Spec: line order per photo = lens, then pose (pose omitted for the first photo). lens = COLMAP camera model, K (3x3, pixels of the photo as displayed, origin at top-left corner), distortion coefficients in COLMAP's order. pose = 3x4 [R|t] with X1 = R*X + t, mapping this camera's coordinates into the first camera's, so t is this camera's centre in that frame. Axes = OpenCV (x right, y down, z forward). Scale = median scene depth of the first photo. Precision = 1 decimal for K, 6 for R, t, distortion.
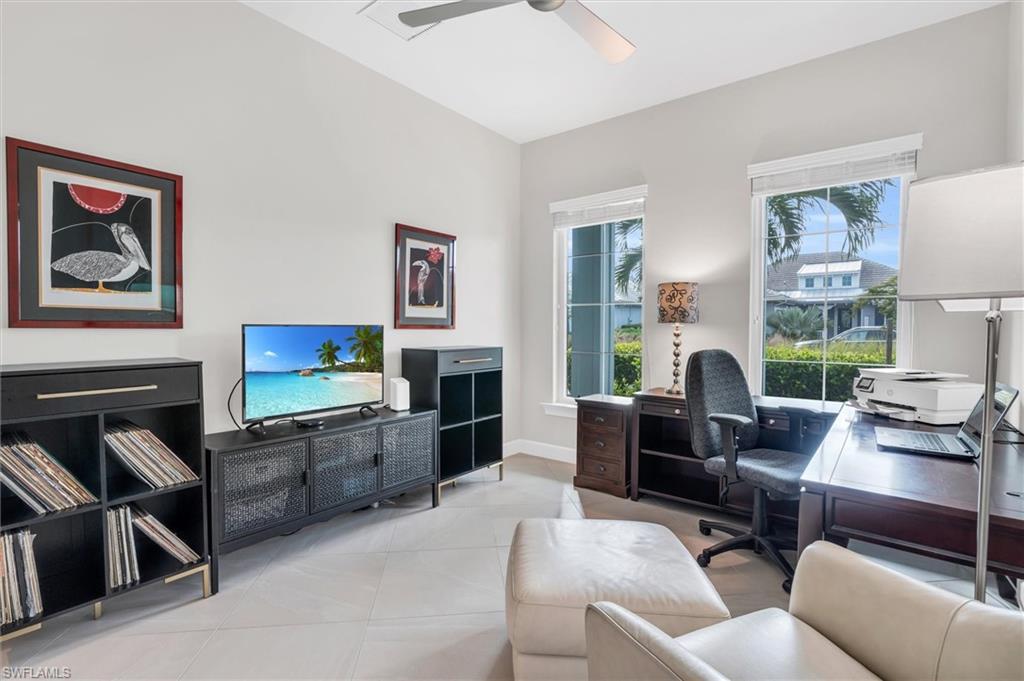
lens RADIAL K [[463.9, 0, 512.0], [0, 463.9, 340.5], [0, 0, 1]] dist [-0.002098, -0.000213]
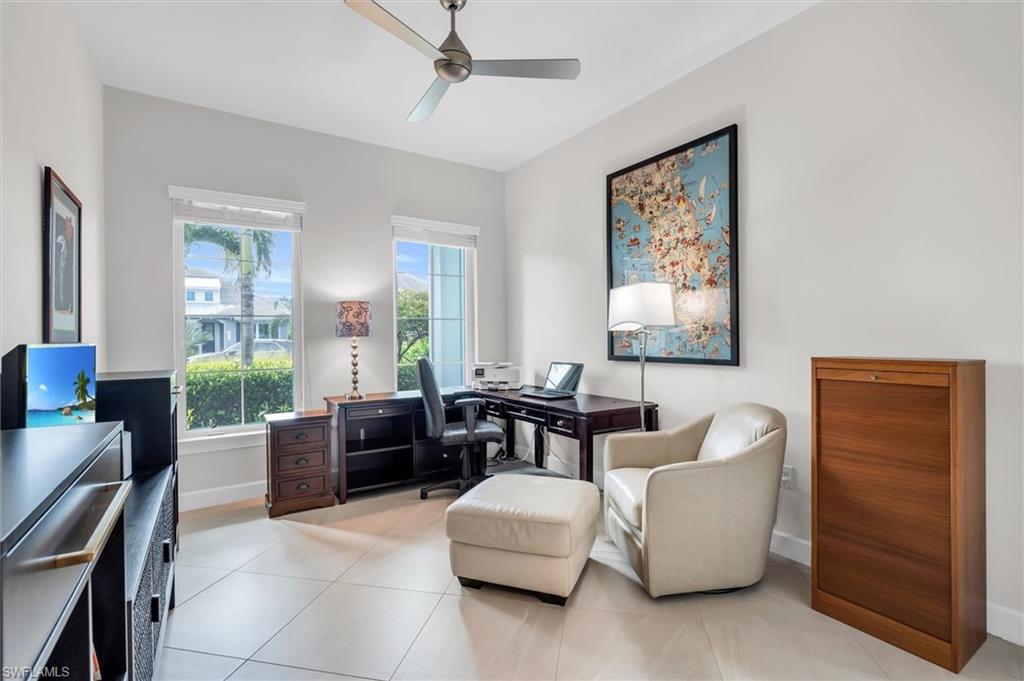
lens RADIAL K [[463.9, 0, 512.0], [0, 463.9, 340.5], [0, 0, 1]] dist [-0.002098, -0.000213]
pose [[0.334339, -0.014634, 0.942339, -0.583547], [0.043048, 0.999073, 0.000242, -0.011949], [-0.941469, 0.040485, 0.334659, 0.256147]]
